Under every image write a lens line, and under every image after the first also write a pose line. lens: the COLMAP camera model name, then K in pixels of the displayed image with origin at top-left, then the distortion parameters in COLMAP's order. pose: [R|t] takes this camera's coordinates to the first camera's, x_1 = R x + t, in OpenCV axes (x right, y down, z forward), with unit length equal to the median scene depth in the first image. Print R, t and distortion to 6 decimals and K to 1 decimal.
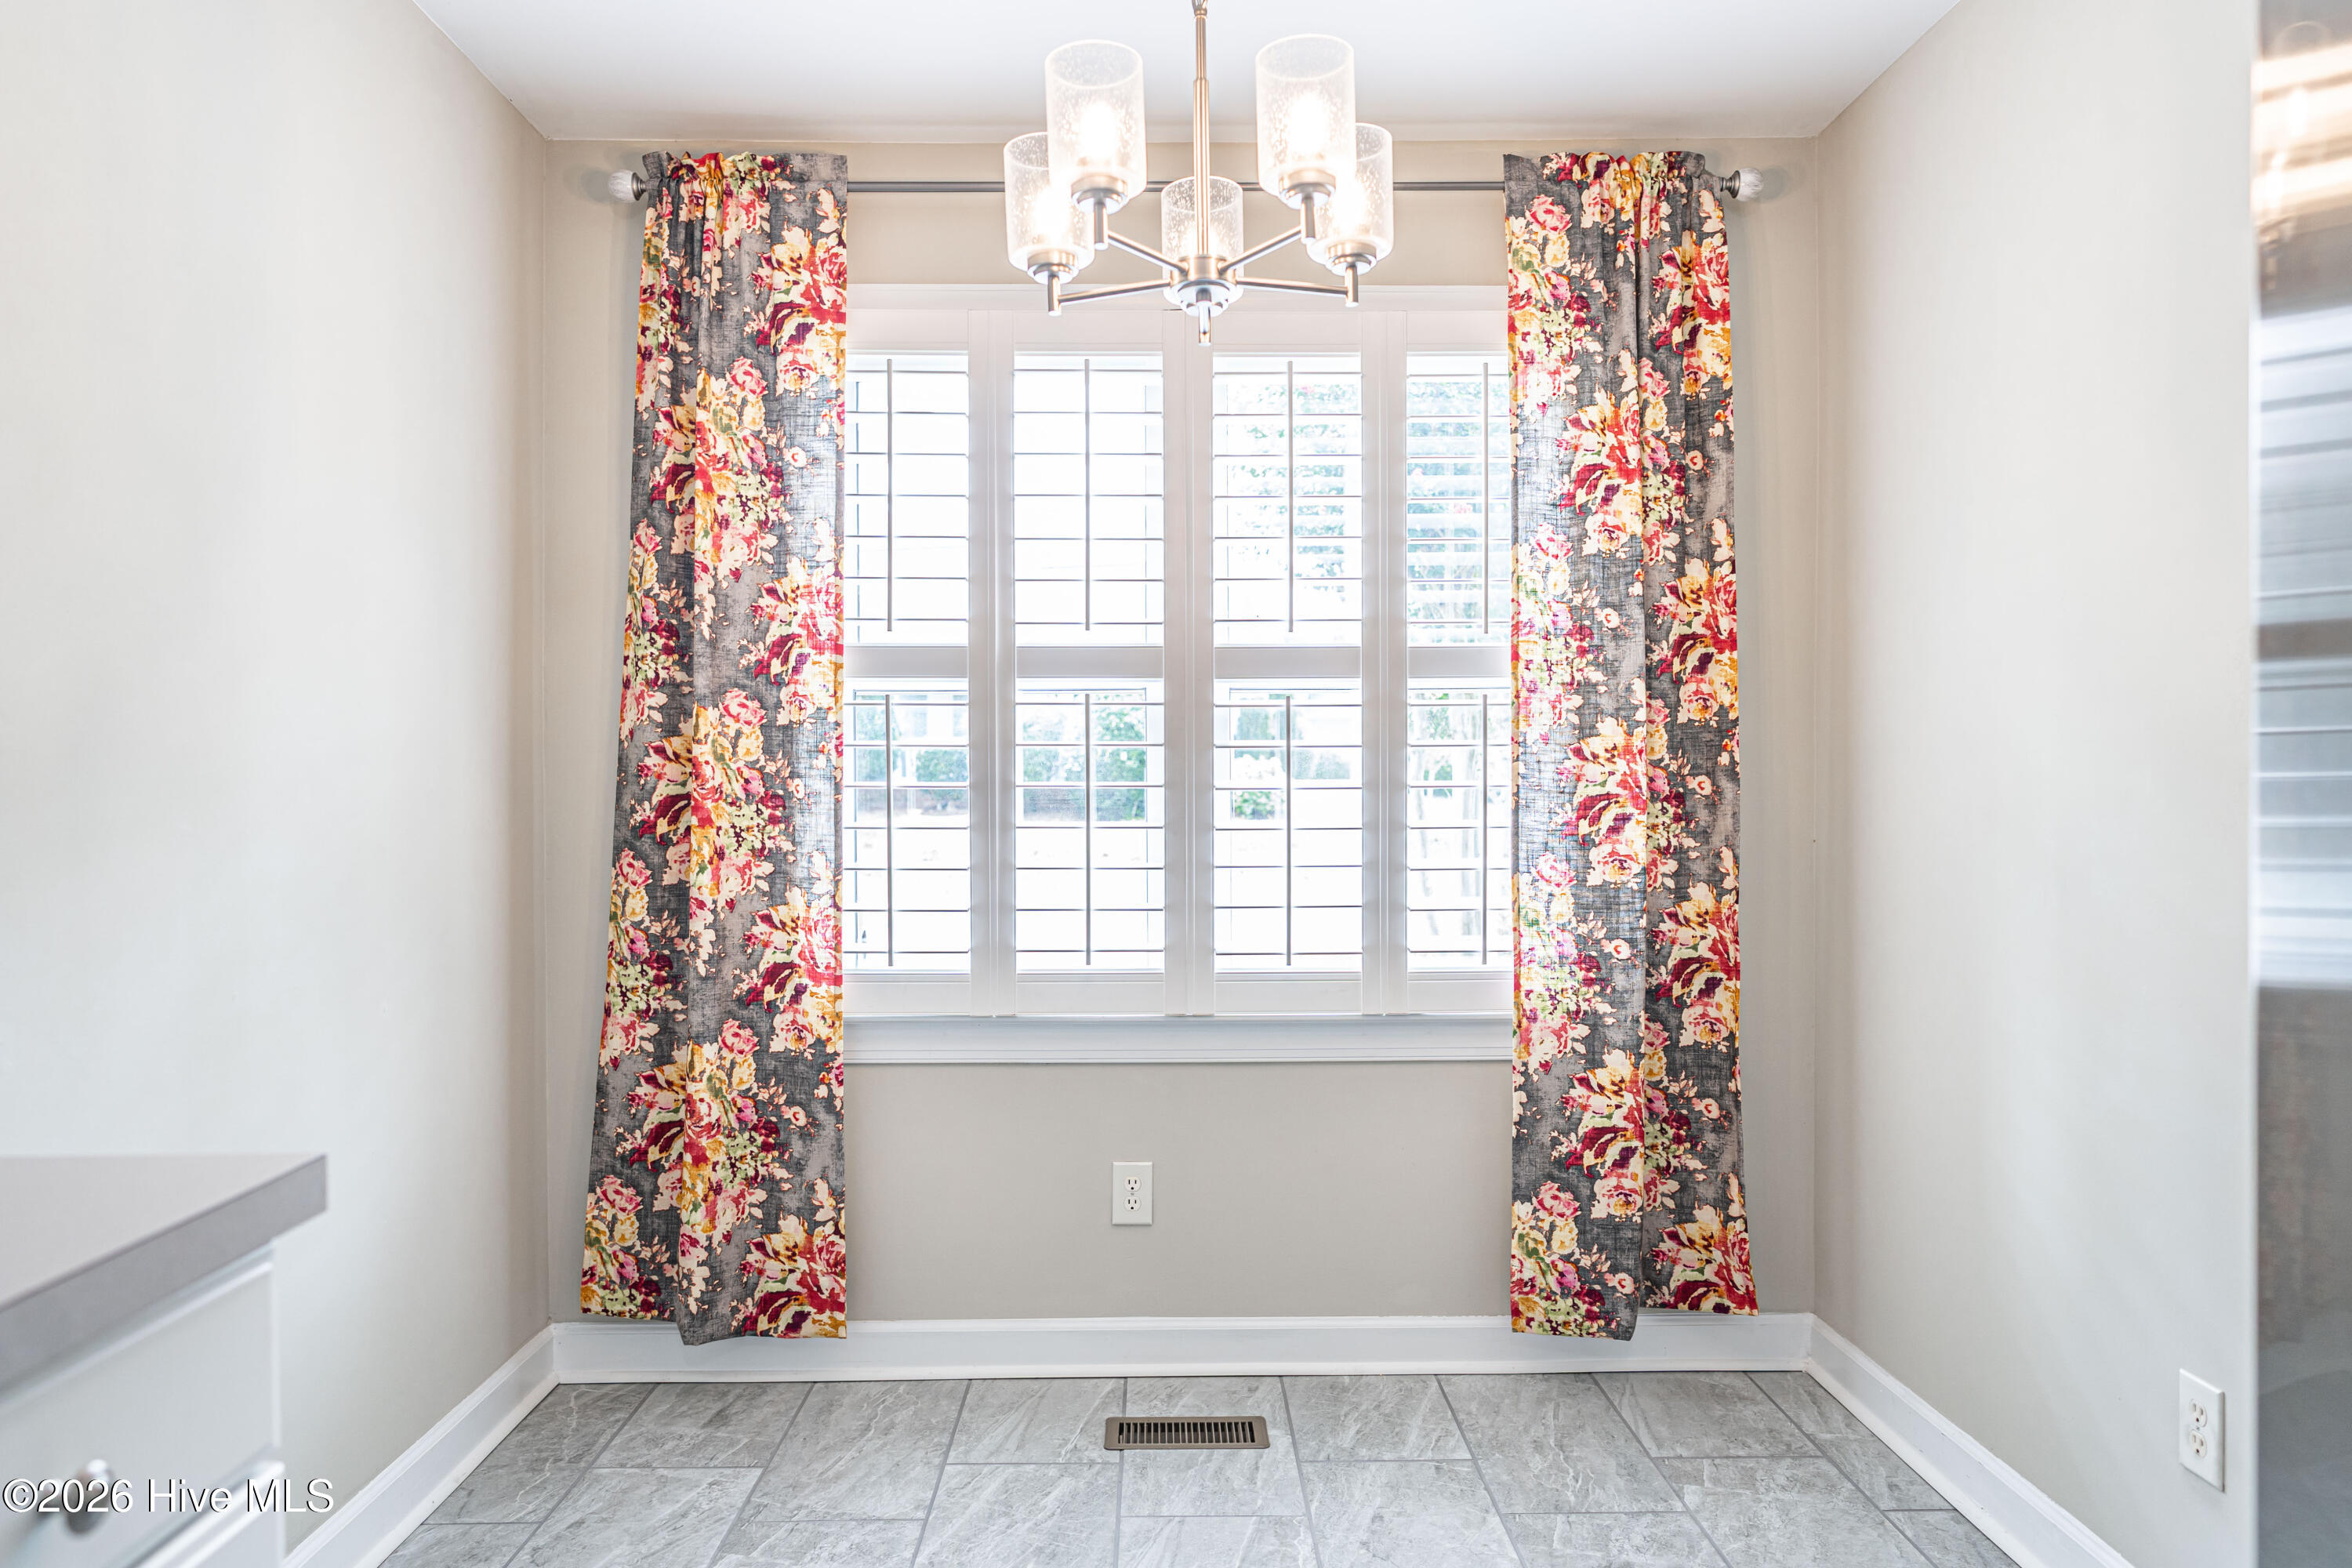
lens RADIAL K [[1590.0, 0, 1173.3], [0, 1590.0, 787.5], [0, 0, 1]] dist [-0.005588, 0.005199]
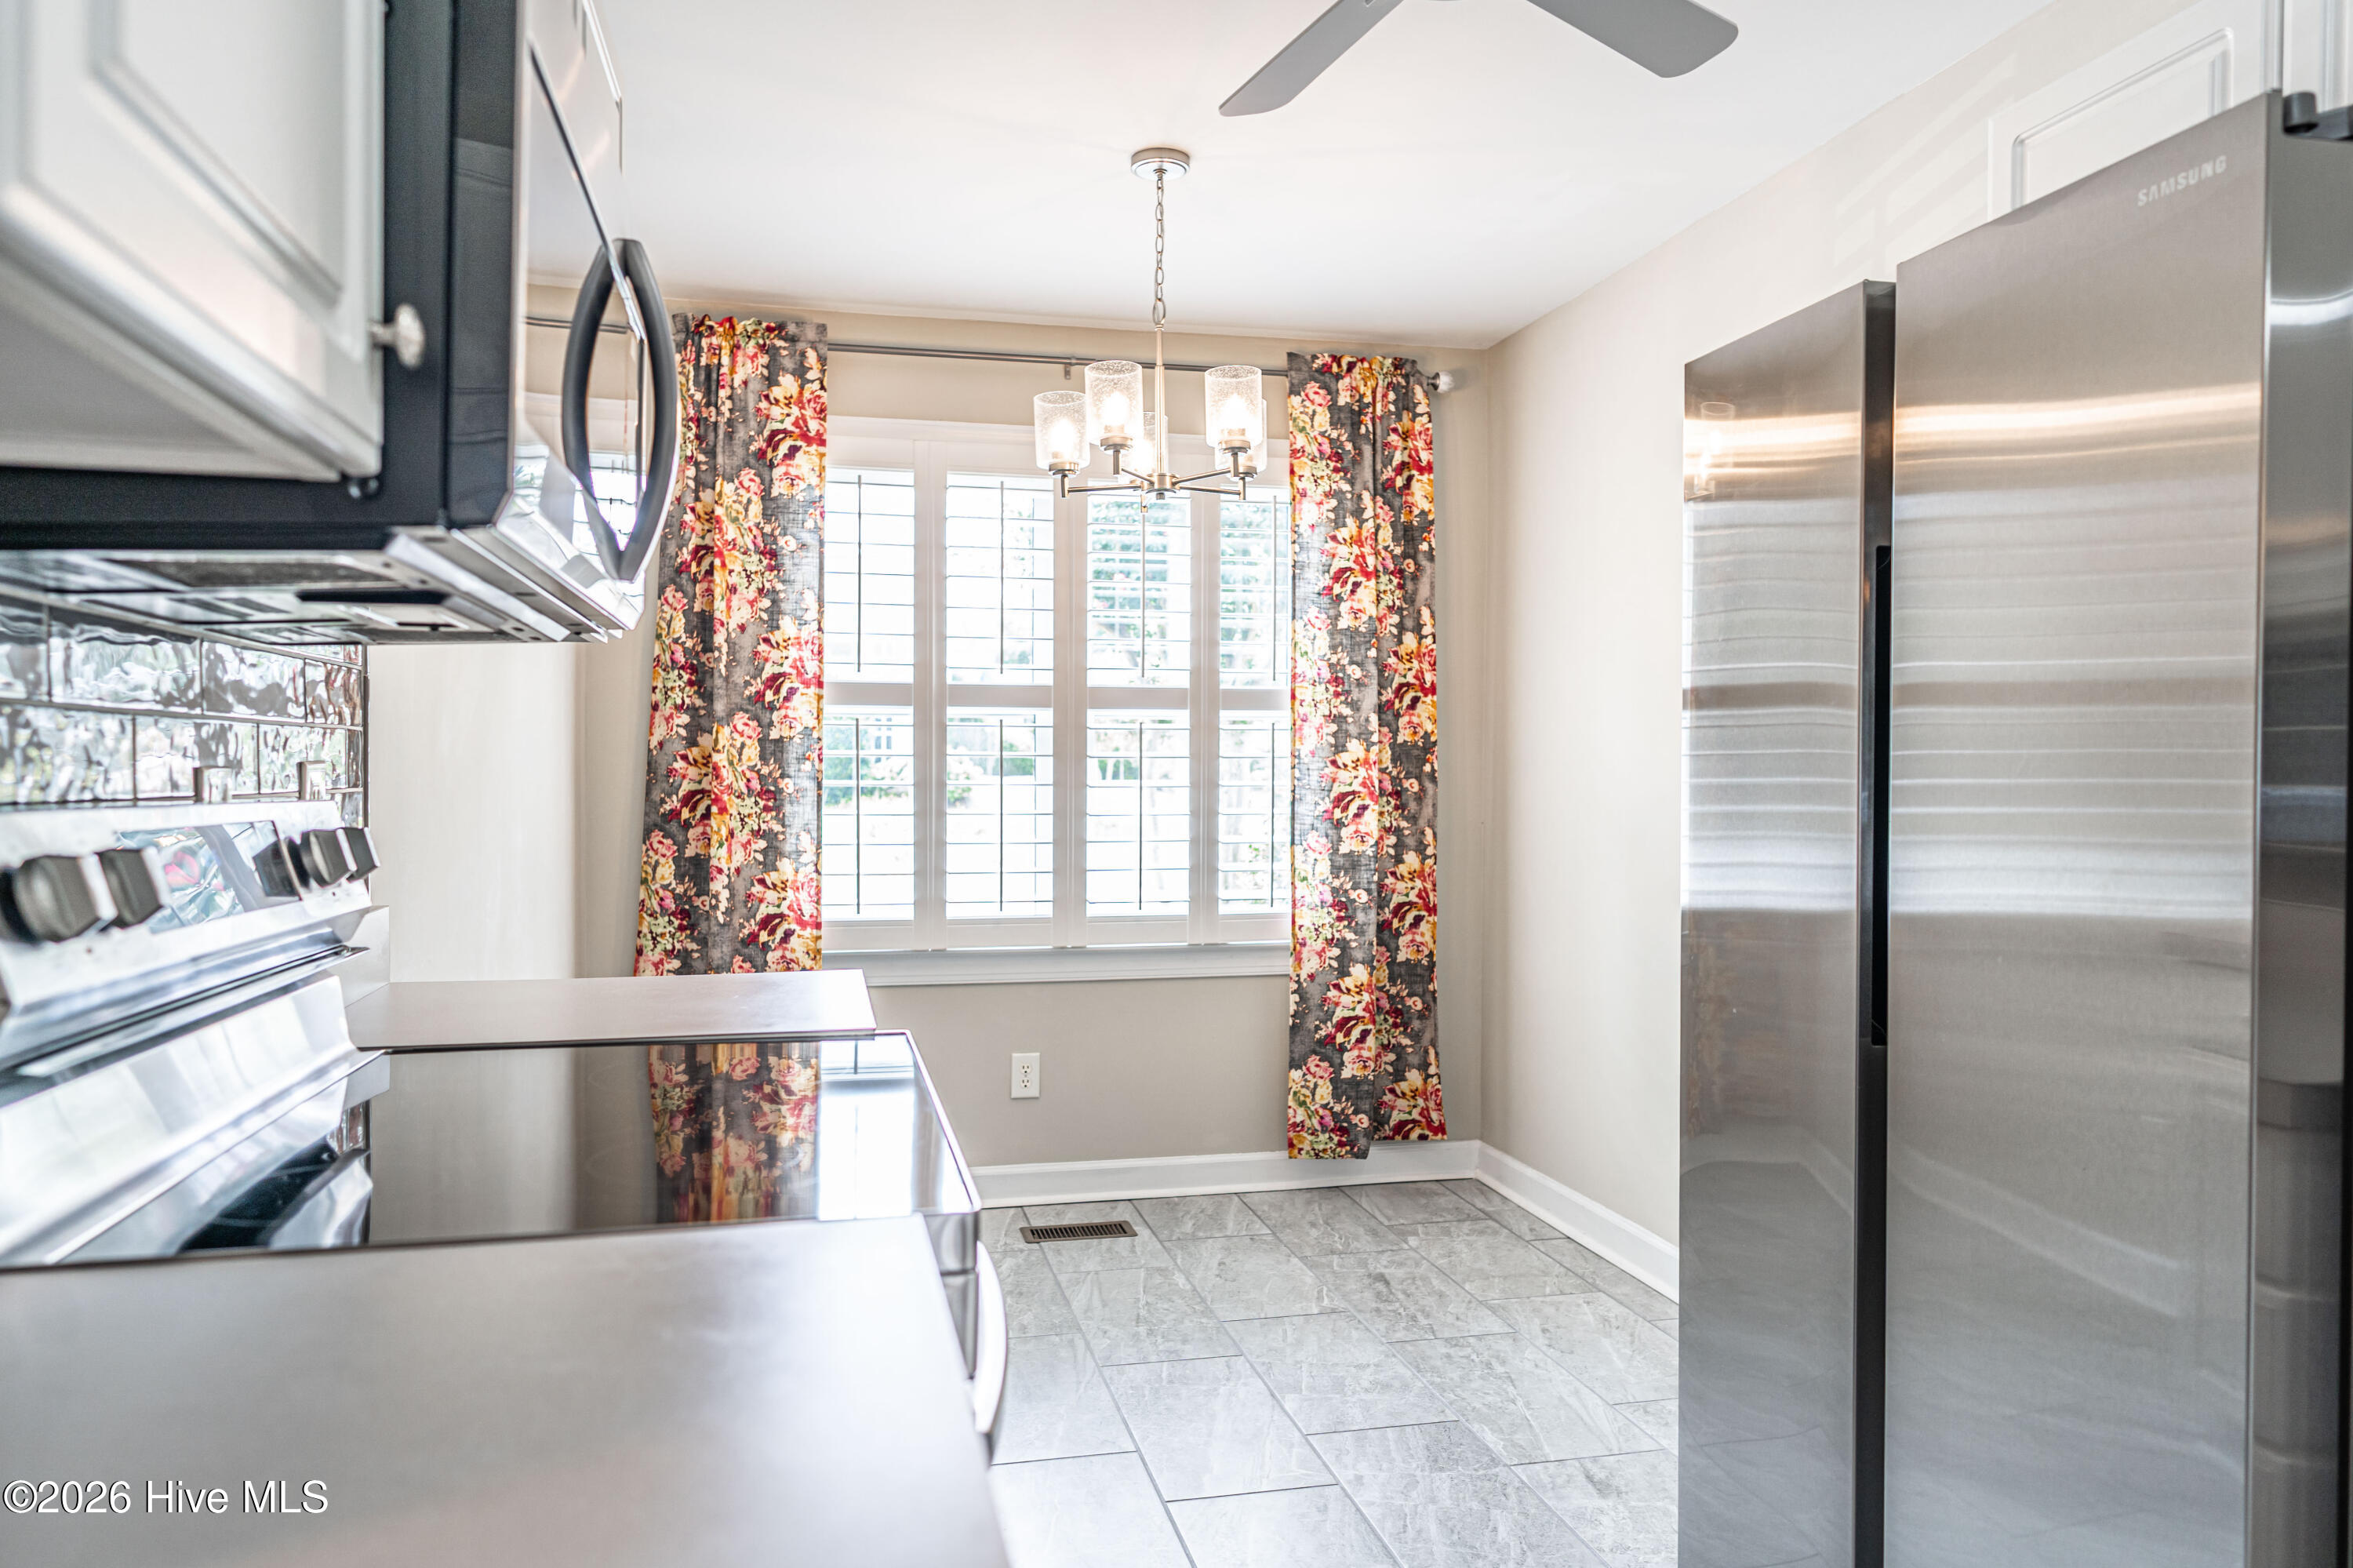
lens RADIAL K [[1590.7, 0, 1174.6], [0, 1590.7, 782.0], [0, 0, 1]] dist [-0.005588, 0.005199]
pose [[0.976435, 0.003471, 0.215785, -0.206905], [-0.004770, 0.999973, 0.005502, -0.011711], [-0.215760, -0.006402, 0.976425, -0.405856]]
